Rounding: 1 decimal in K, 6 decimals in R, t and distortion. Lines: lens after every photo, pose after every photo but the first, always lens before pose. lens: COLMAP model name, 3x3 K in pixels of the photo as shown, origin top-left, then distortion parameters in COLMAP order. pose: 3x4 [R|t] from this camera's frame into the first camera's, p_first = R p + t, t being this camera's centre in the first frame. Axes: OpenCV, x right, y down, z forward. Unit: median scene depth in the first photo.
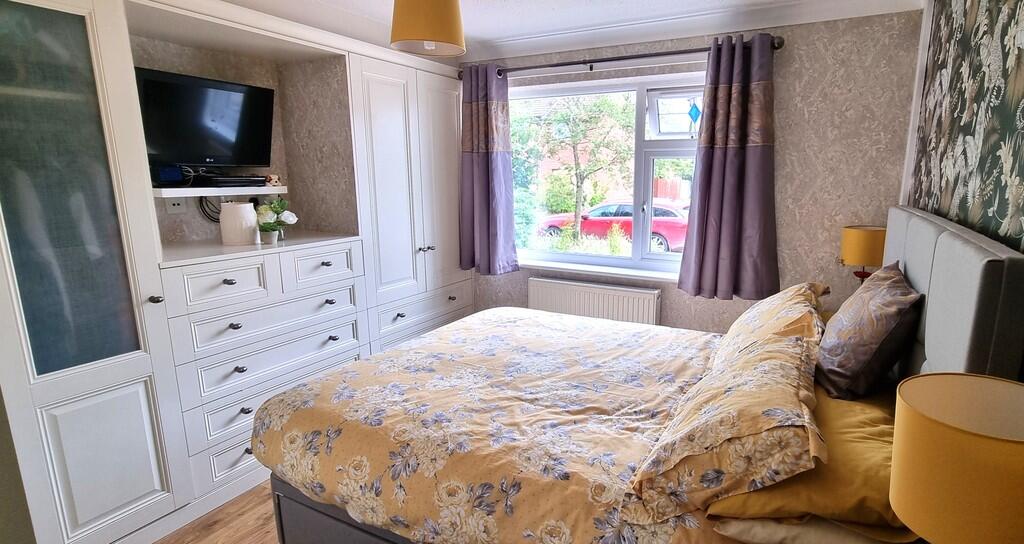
lens RADIAL K [[479.4, 0, 512.0], [0, 479.4, 270.2], [0, 0, 1]] dist [0.000178, -0.000003]
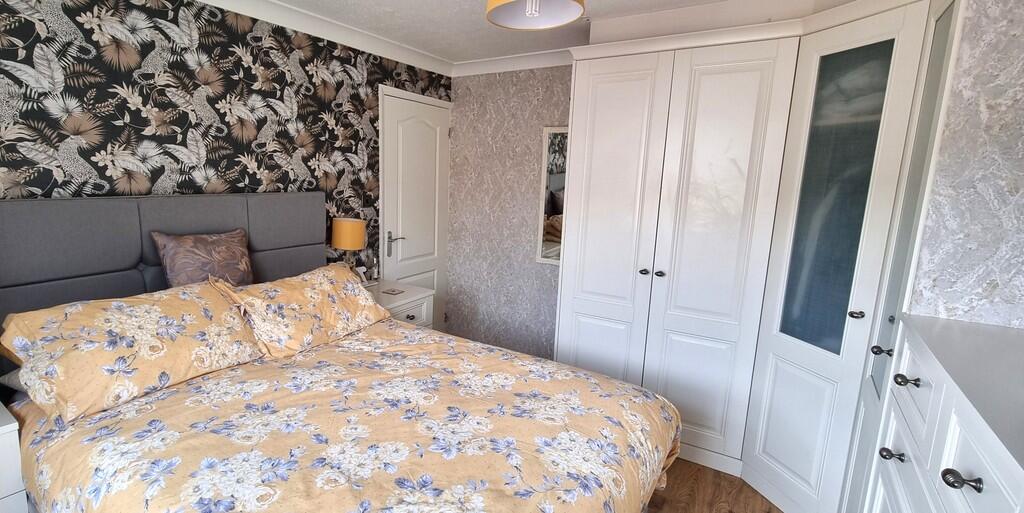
lens RADIAL K [[508.7, 0, 511.4], [0, 508.7, 257.8], [0, 0, 1]] dist [0.002616, -0.000128]
pose [[-0.997000, -0.017527, -0.075391, -0.075324], [-0.043640, 0.931738, 0.360498, -0.380873], [0.063926, 0.362707, -0.929708, 1.781806]]
